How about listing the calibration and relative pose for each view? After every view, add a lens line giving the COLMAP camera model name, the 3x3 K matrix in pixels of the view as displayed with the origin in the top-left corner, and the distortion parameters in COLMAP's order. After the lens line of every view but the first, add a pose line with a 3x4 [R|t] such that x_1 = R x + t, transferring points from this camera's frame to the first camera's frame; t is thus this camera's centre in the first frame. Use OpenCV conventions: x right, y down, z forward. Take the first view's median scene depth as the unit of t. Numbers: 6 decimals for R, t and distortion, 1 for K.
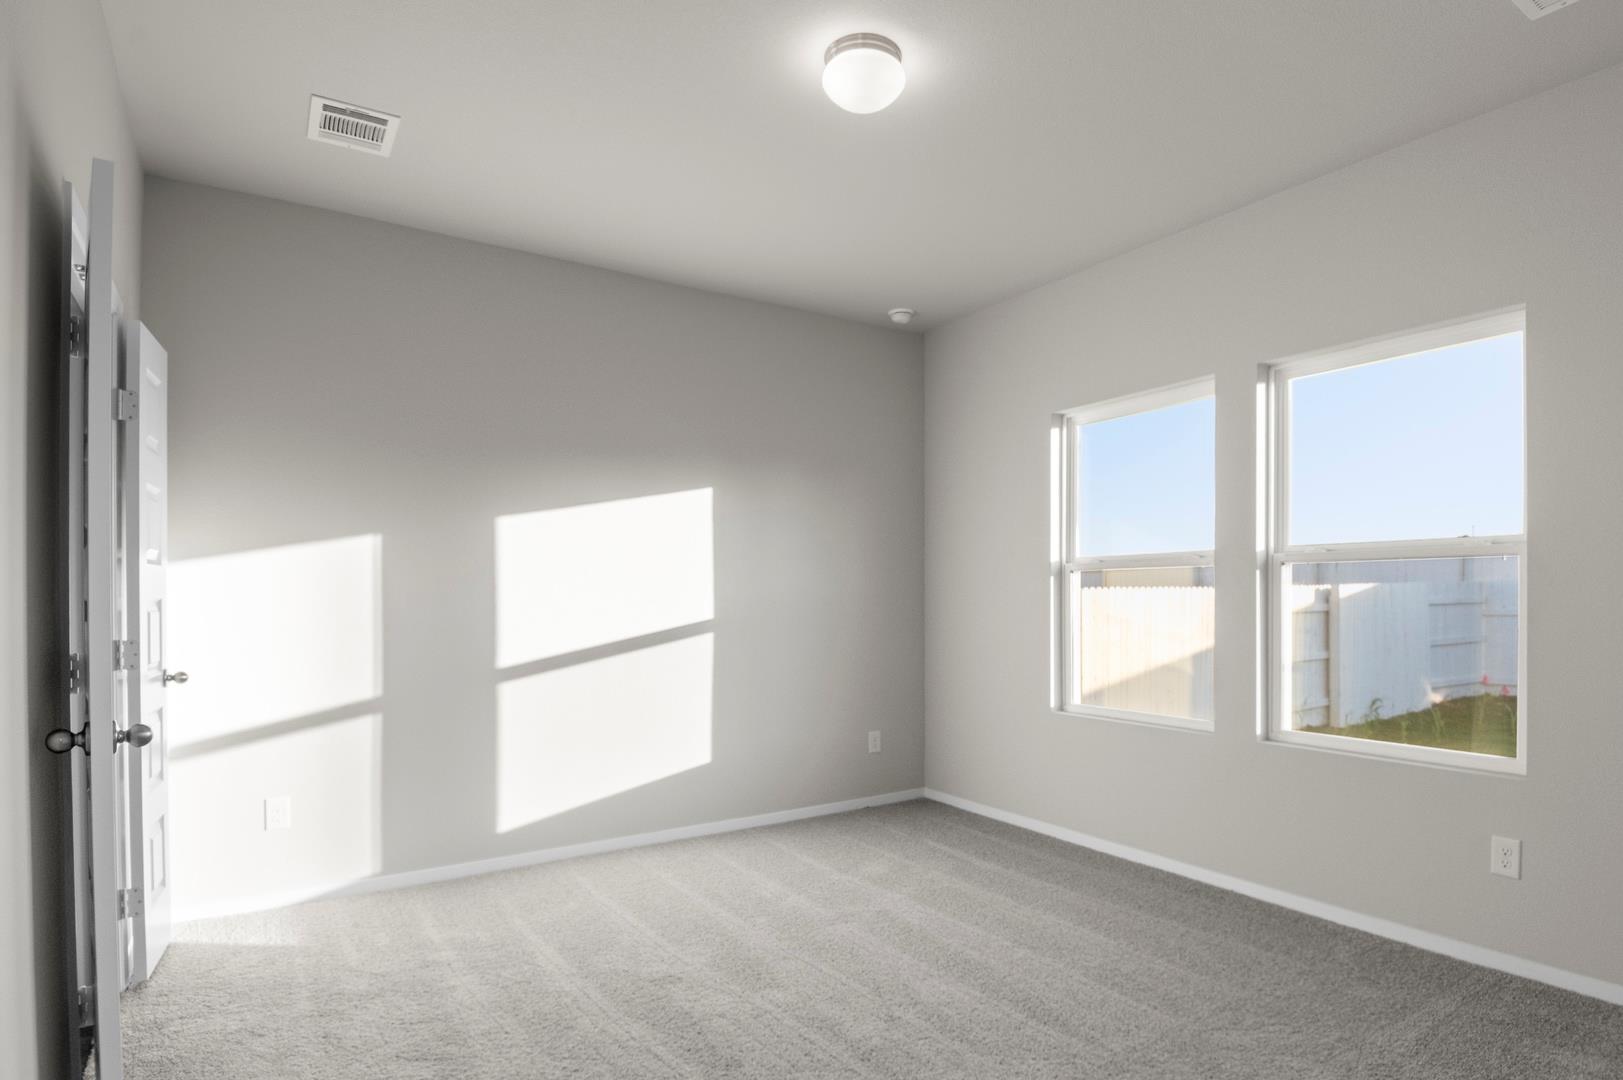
lens RADIAL K [[887.2, 0, 845.6], [0, 887.2, 608.1], [0, 0, 1]] dist [0.014407, -0.001230]
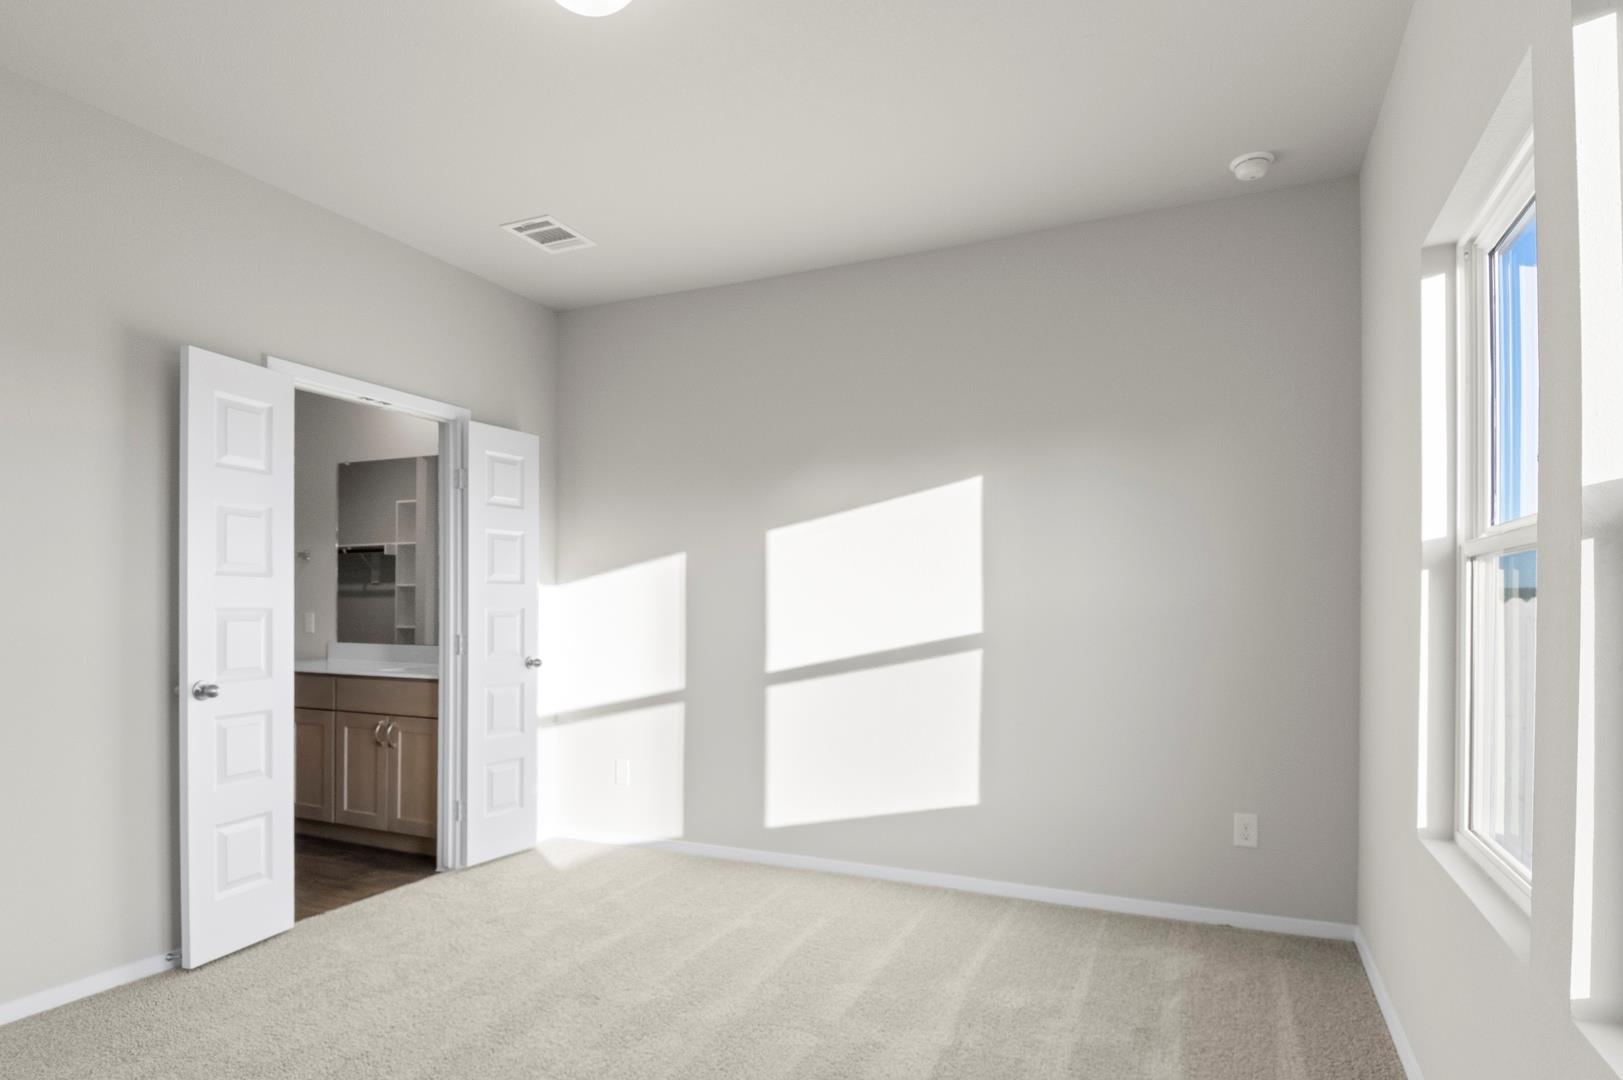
lens RADIAL K [[887.2, 0, 845.6], [0, 887.2, 608.1], [0, 0, 1]] dist [0.014407, -0.001230]
pose [[0.532094, 0.006900, -0.846657, 0.508518], [-0.016245, 0.999866, -0.002061, -0.007922], [0.846529, 0.014850, 0.532135, 0.468971]]
